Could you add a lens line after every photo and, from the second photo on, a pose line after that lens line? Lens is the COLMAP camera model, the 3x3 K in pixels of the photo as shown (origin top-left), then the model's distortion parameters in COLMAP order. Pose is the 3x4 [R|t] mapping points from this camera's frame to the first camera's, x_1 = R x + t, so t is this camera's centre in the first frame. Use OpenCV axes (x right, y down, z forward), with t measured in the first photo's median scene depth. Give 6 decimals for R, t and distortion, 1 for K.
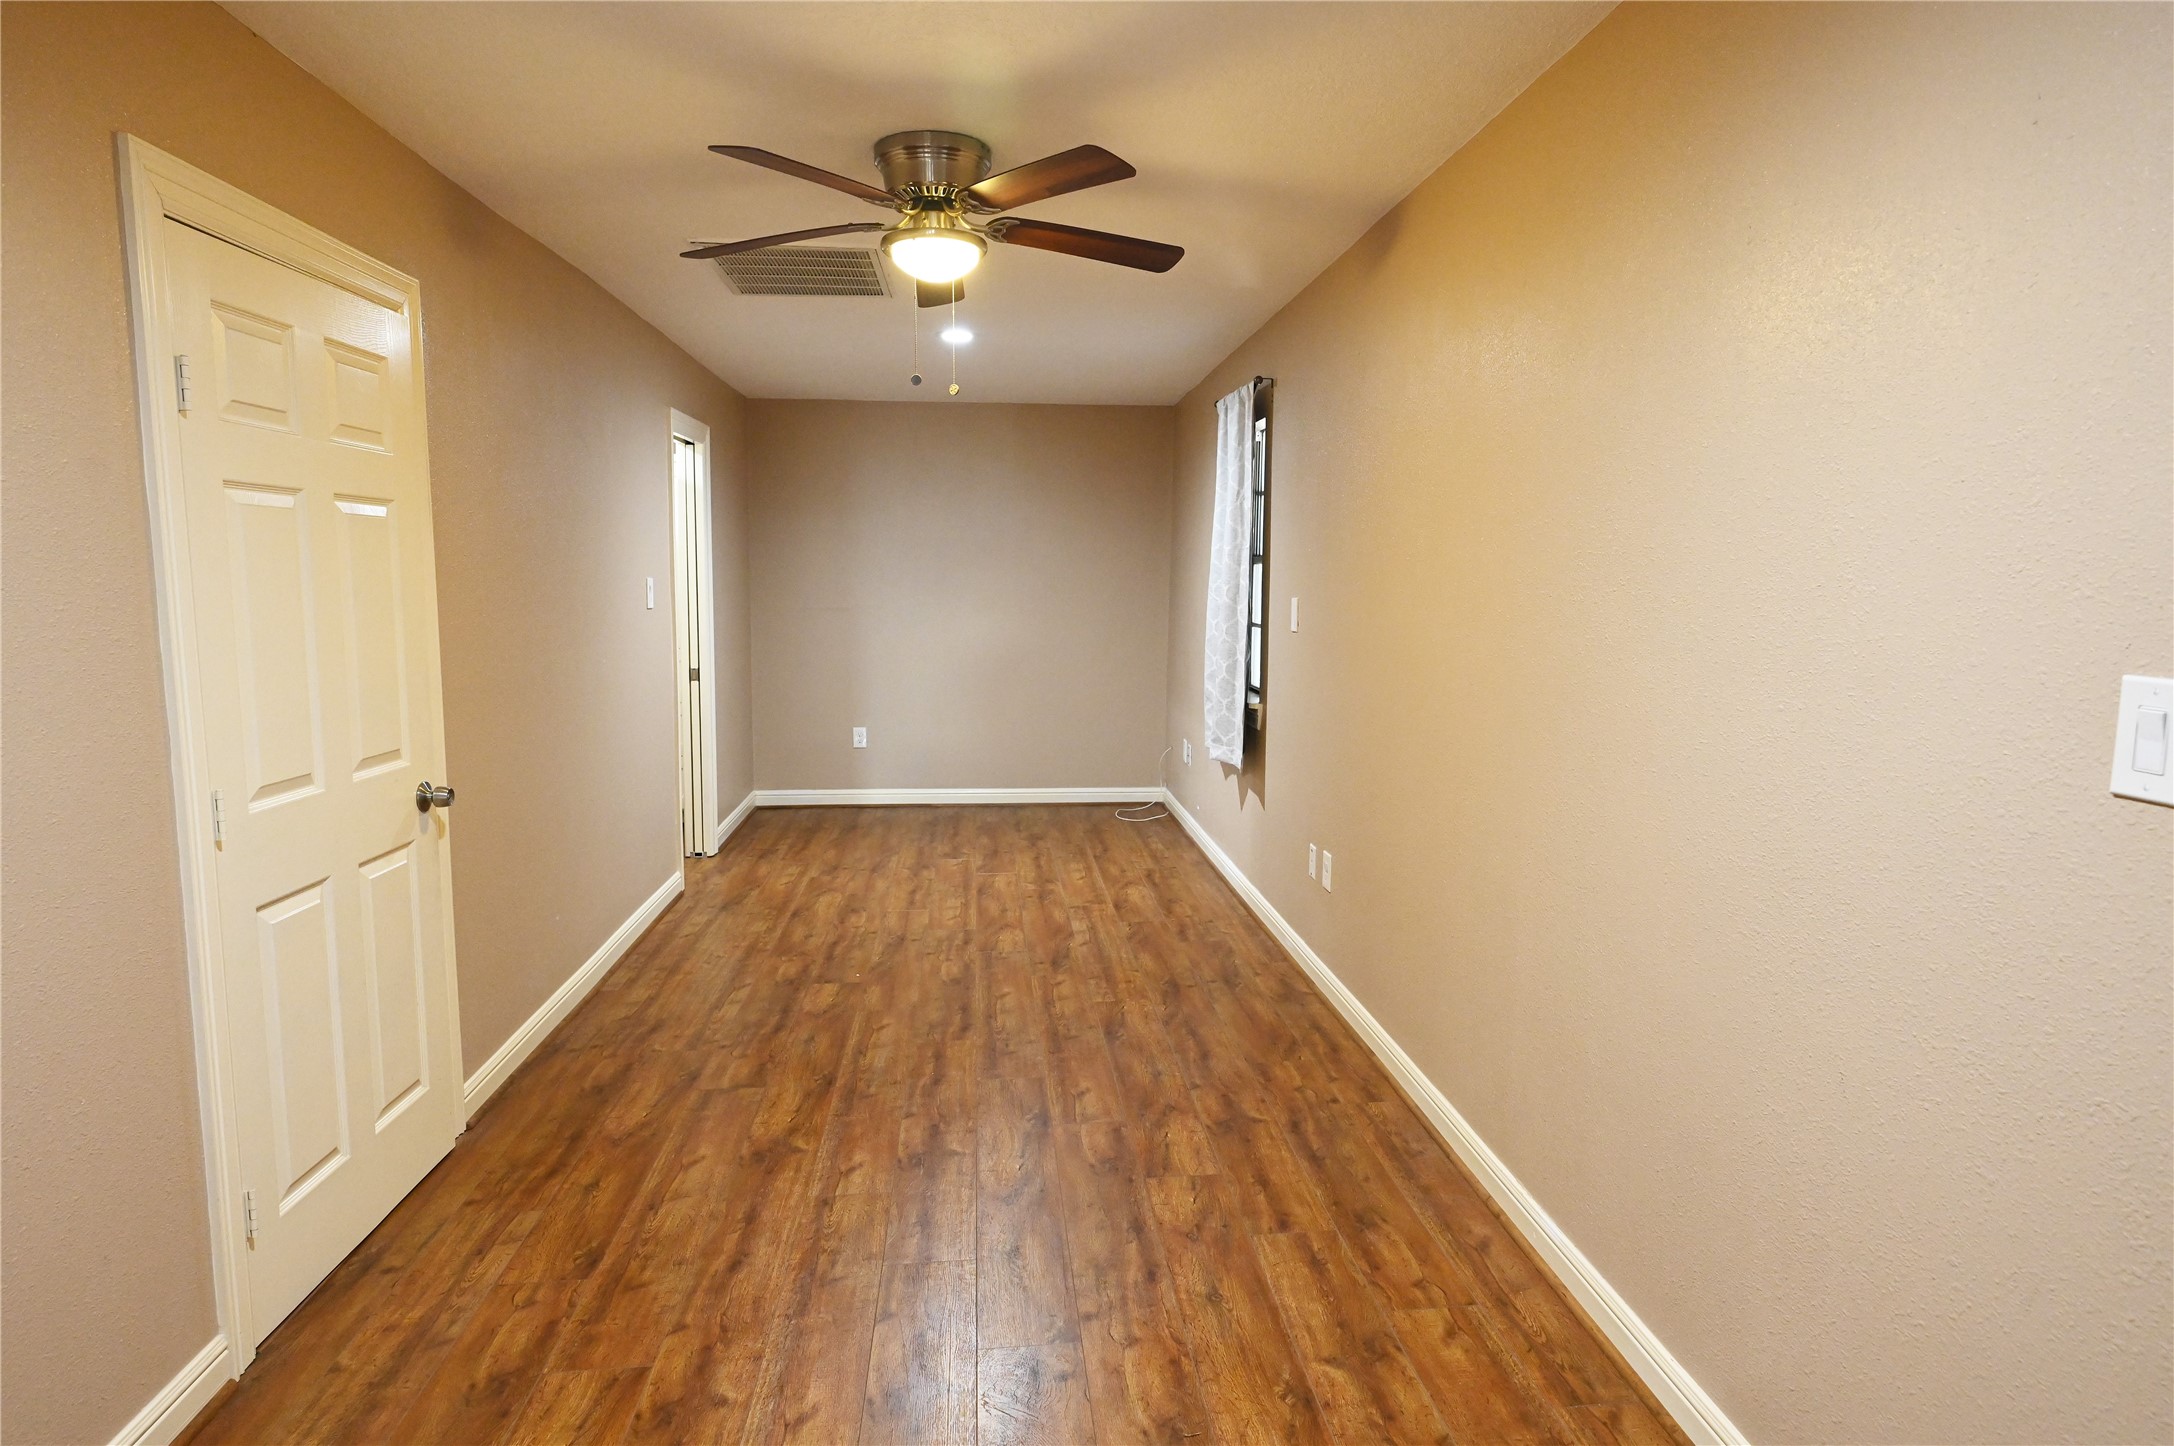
lens RADIAL K [[1244.6, 0, 1086.3], [0, 1244.6, 715.8], [0, 0, 1]] dist [-0.002590, 0.000031]
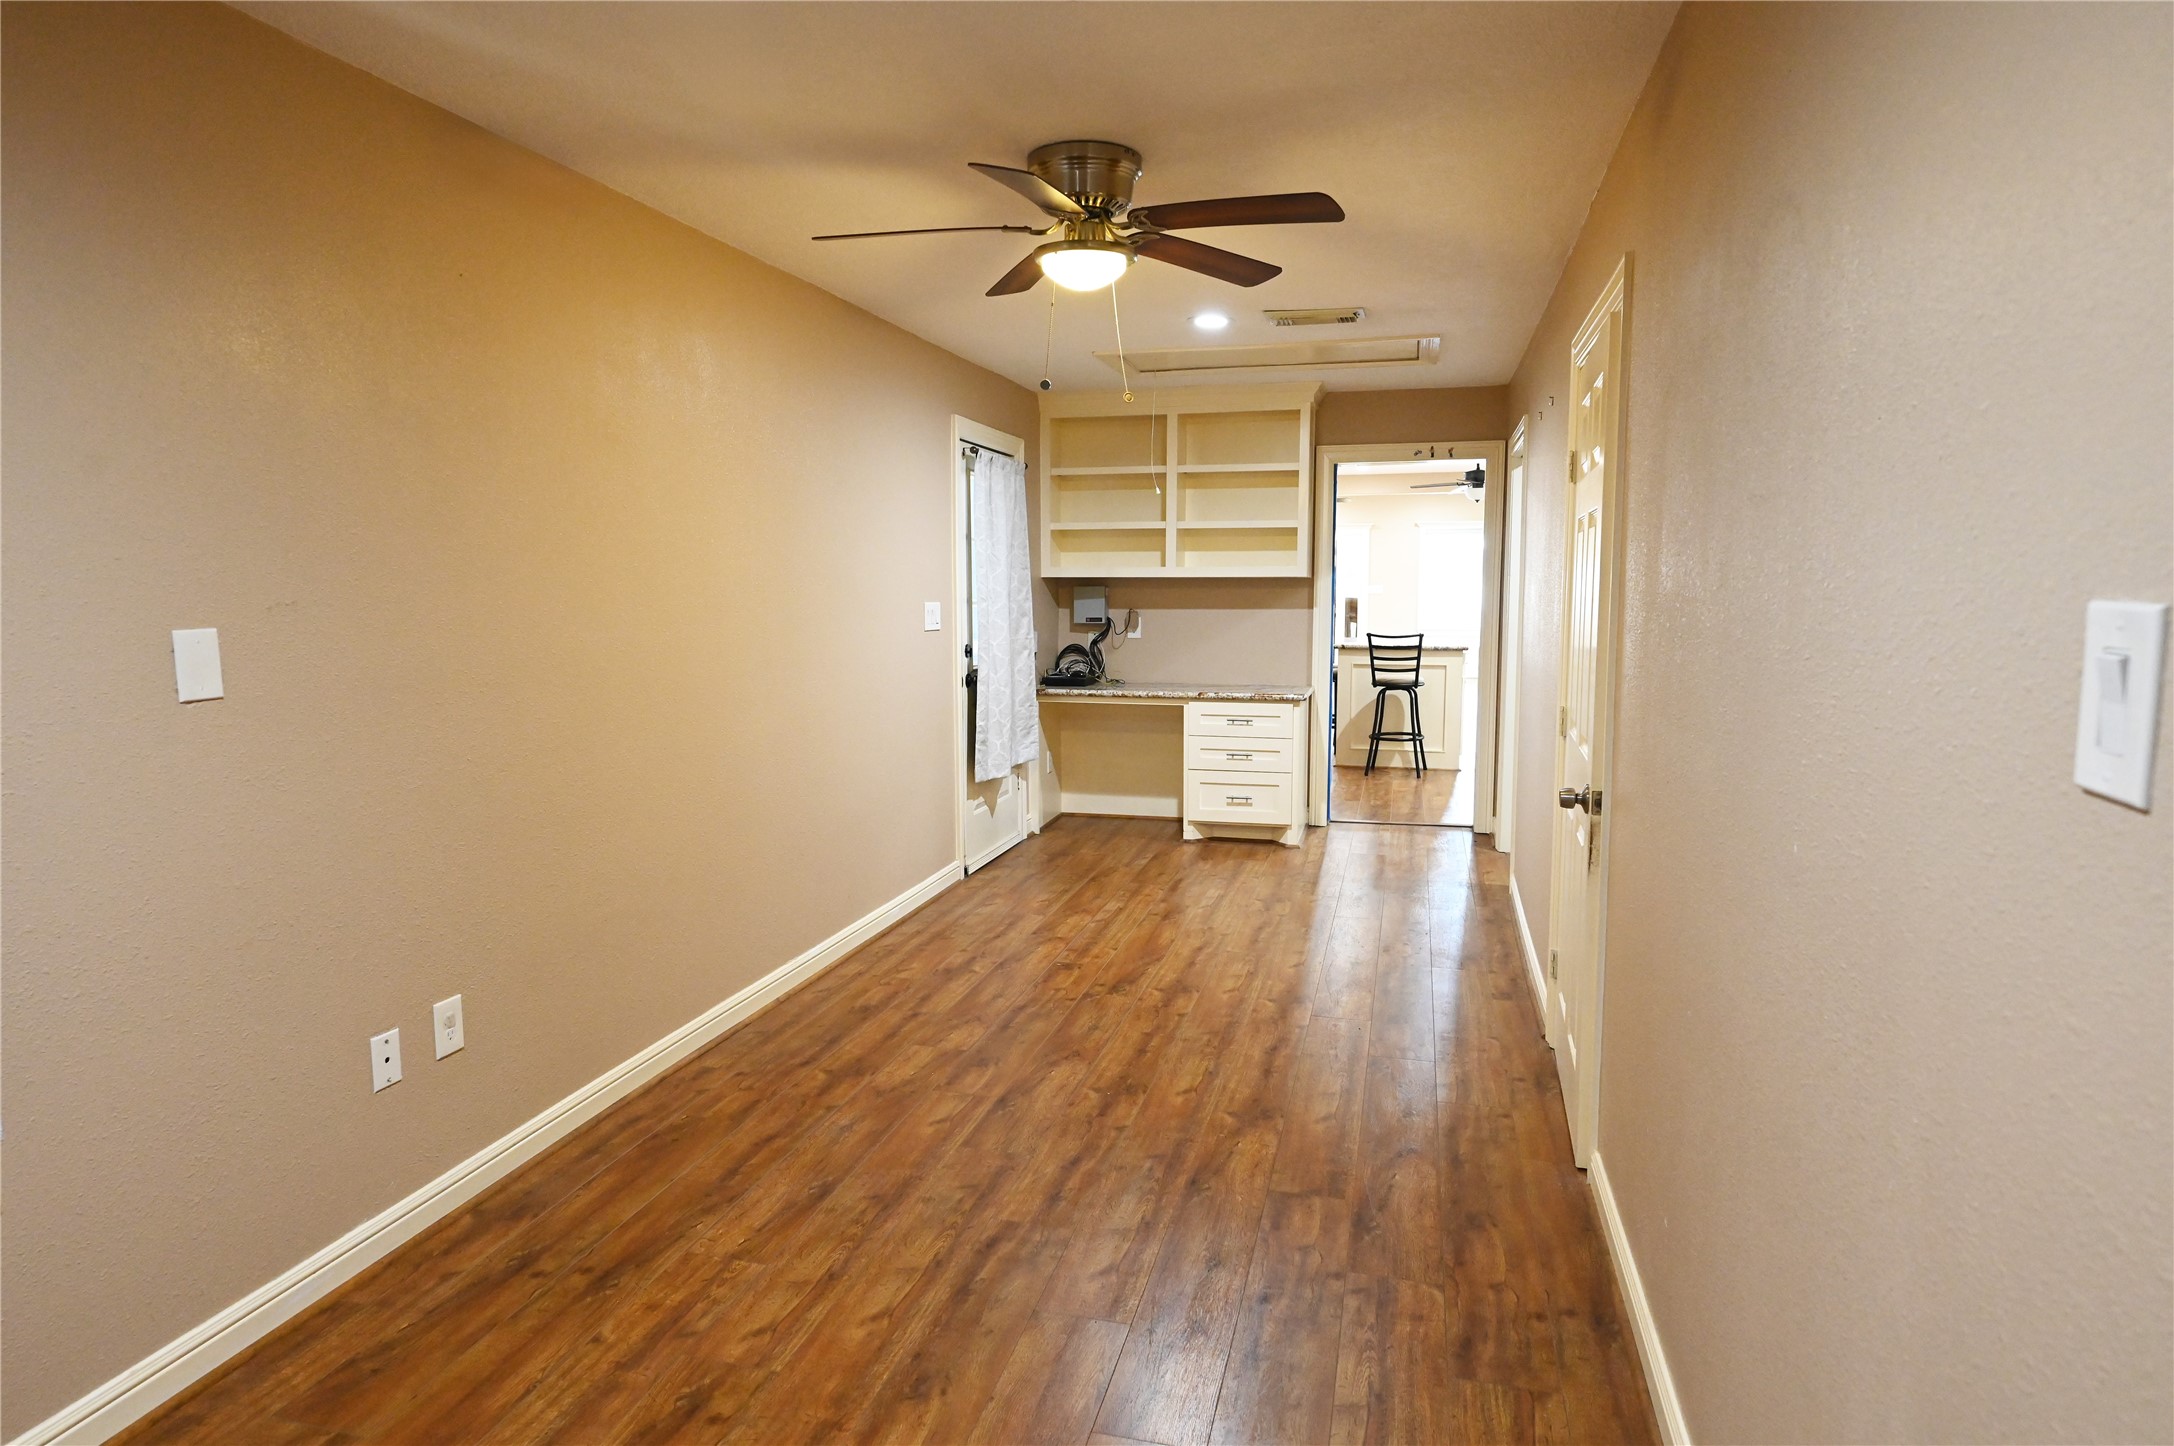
lens RADIAL K [[1225.3, 0, 1086.9], [0, 1225.3, 734.9], [0, 0, 1]] dist [-0.010898, 0.000058]
pose [[-0.940247, -0.039874, 0.338150, -0.408735], [0.041553, 0.972259, 0.230187, -0.195900], [-0.337948, 0.230484, -0.912507, 1.720254]]
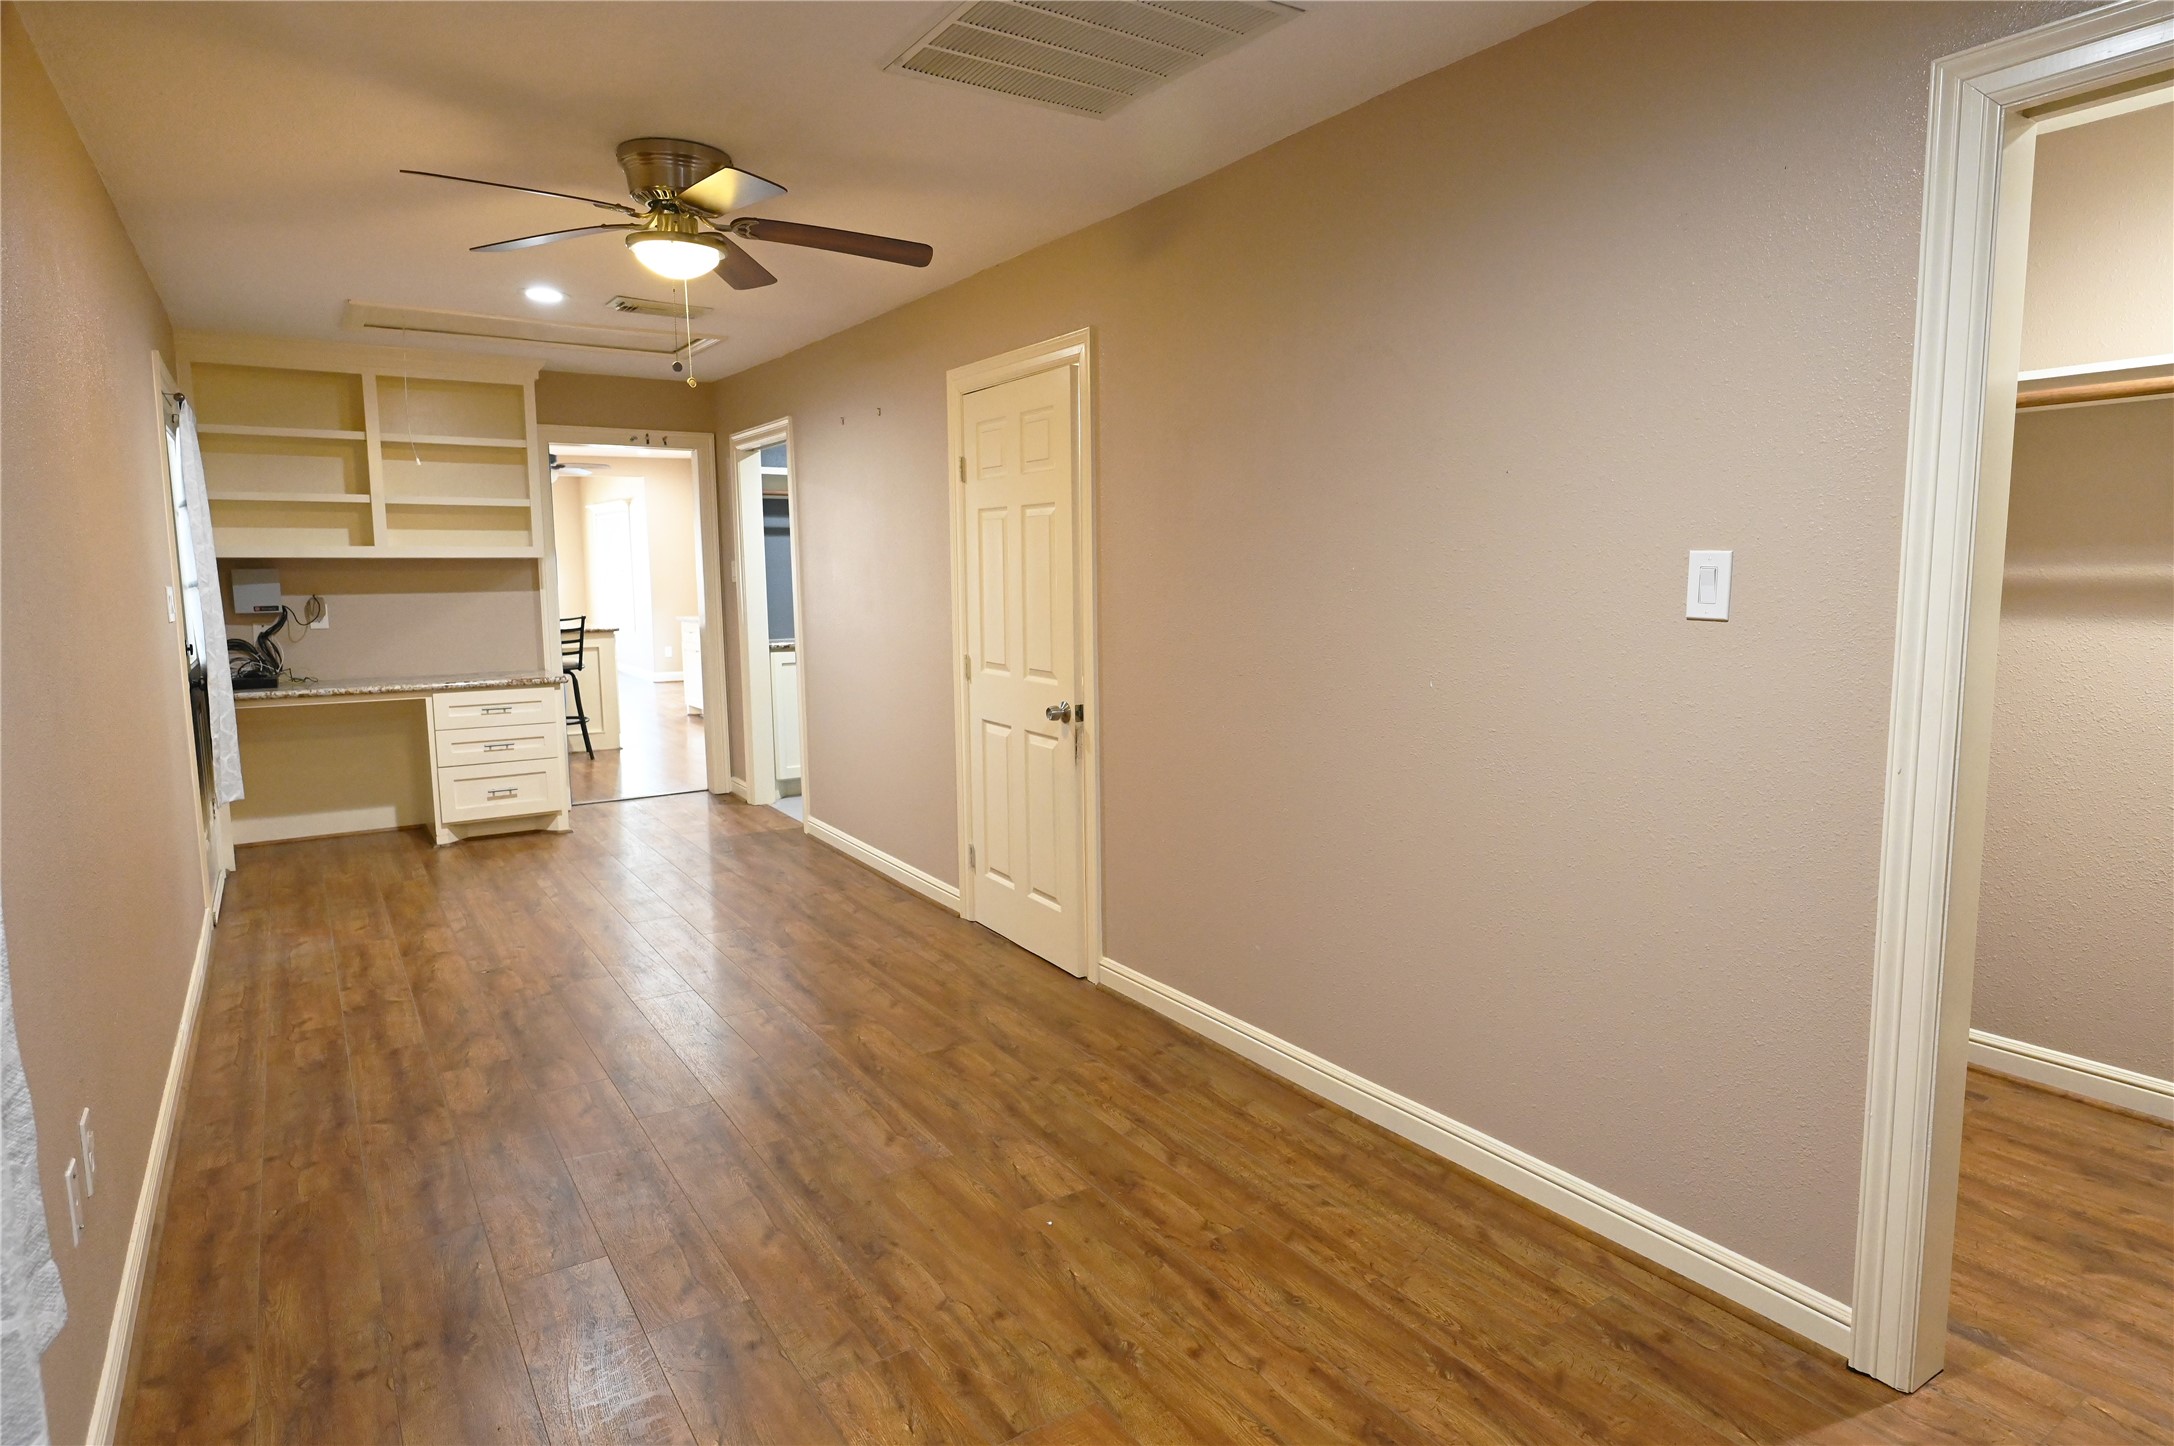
lens RADIAL K [[1228.1, 0, 1113.2], [0, 1228.1, 714.7], [0, 0, 1]] dist [-0.003602, 0.002222]
pose [[-0.875949, 0.063605, -0.478193, 0.070343], [-0.049302, 0.974275, 0.219902, -0.203115], [0.479878, 0.216199, -0.850279, 1.868163]]
